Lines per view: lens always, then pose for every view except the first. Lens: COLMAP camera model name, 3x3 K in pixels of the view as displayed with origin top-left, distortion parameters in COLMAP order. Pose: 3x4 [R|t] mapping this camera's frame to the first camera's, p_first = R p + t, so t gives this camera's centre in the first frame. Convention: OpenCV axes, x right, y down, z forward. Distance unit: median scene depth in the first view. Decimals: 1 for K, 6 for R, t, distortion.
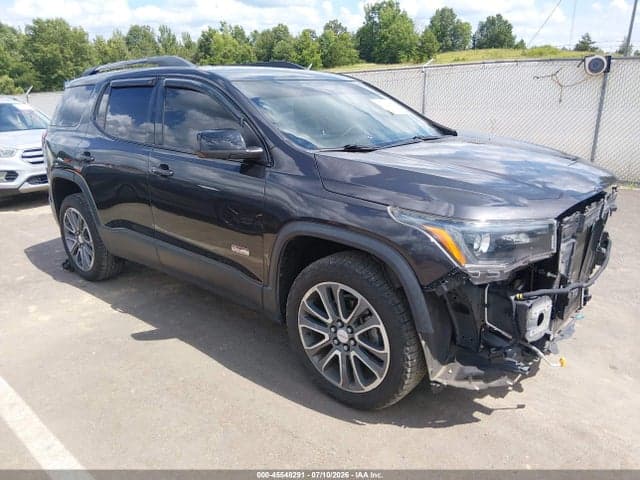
lens RADIAL K [[489.9, 0, 312.2], [0, 489.9, 240.4], [0, 0, 1]] dist [0.069963, -0.117352]
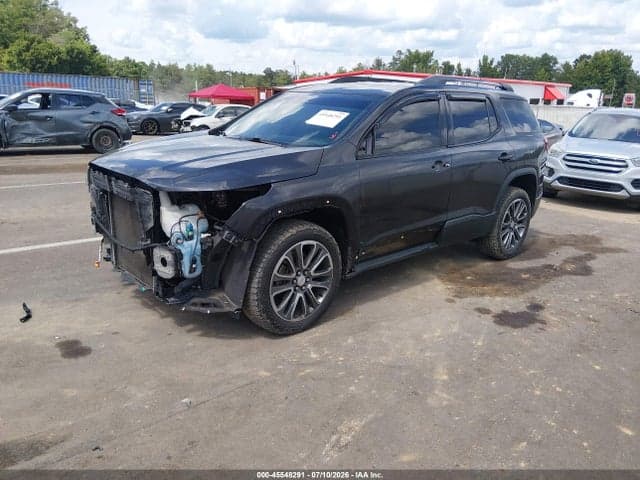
lens RADIAL K [[489.9, 0, 326.0], [0, 489.9, 240.1], [0, 0, 1]] dist [0.069963, -0.117352]
pose [[-0.088655, 0.299655, -0.949920, 1.007563], [-0.325181, 0.892715, 0.311958, -0.293493], [0.941487, 0.336552, 0.018298, 0.852000]]
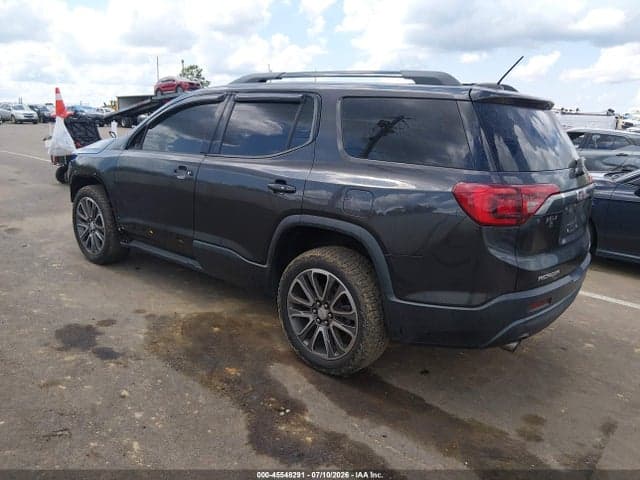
lens RADIAL K [[489.9, 0, 321.4], [0, 489.9, 245.3], [0, 0, 1]] dist [0.069963, -0.117352]
pose [[-0.999733, -0.006075, -0.022287, -0.167287], [-0.016743, 0.855277, 0.517901, -0.533272], [0.015915, 0.518136, -0.855150, 1.821482]]
